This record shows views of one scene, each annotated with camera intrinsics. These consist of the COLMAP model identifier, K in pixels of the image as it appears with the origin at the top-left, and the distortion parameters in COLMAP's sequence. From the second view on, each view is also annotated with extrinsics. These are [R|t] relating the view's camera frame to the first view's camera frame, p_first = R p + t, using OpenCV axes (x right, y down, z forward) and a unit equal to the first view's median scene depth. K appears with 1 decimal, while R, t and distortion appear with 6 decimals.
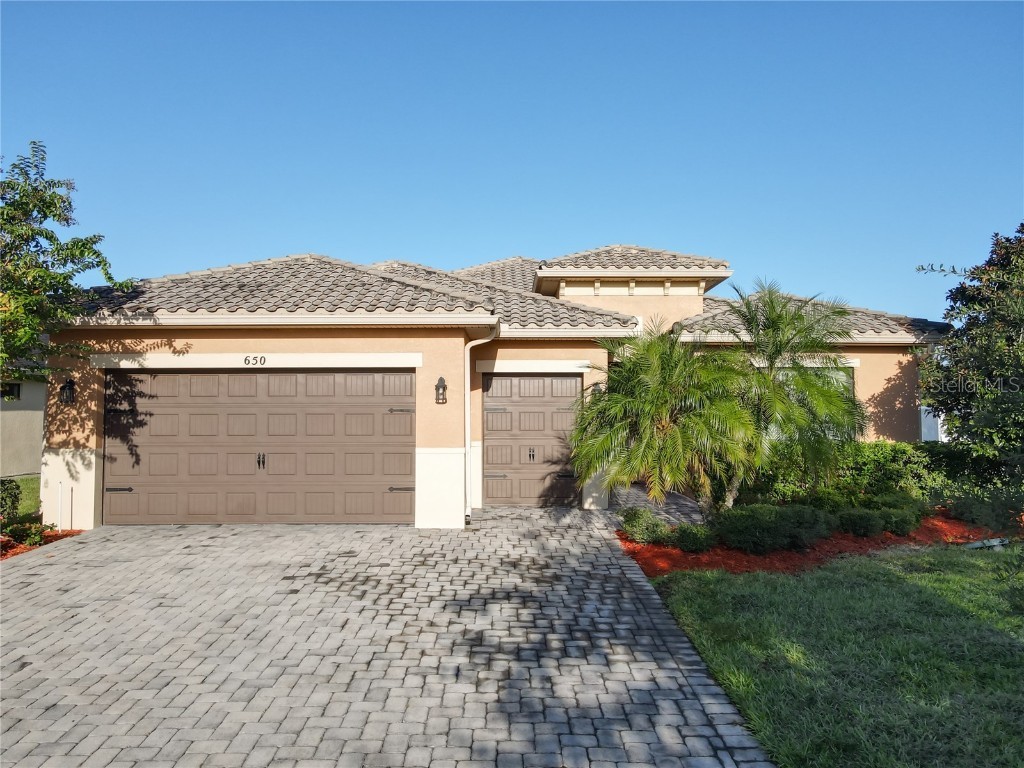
lens RADIAL K [[765.6, 0, 504.1], [0, 765.6, 365.7], [0, 0, 1]] dist [0.019599, 0.008031]
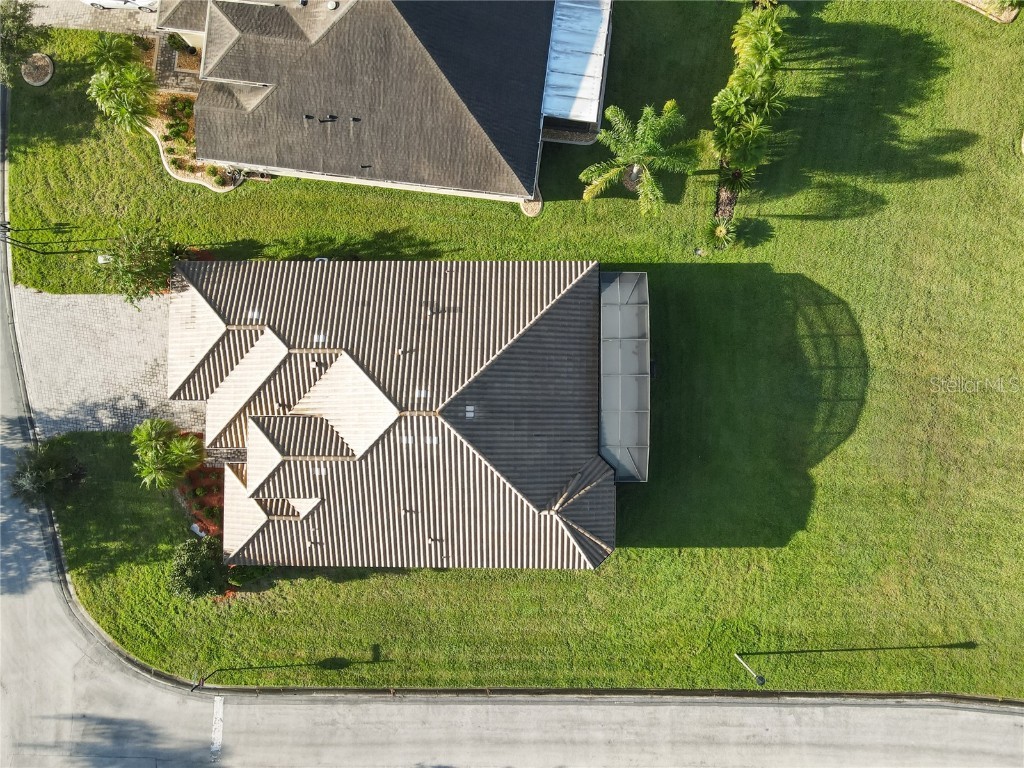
lens RADIAL K [[767.5, 0, 509.7], [0, 767.5, 394.3], [0, 0, 1]] dist [0.013740, 0.008300]
pose [[-0.005679, 0.999562, -0.029031, 0.054824], [0.082675, 0.029402, 0.996143, -3.364949], [0.996560, 0.003257, -0.082806, 2.771588]]
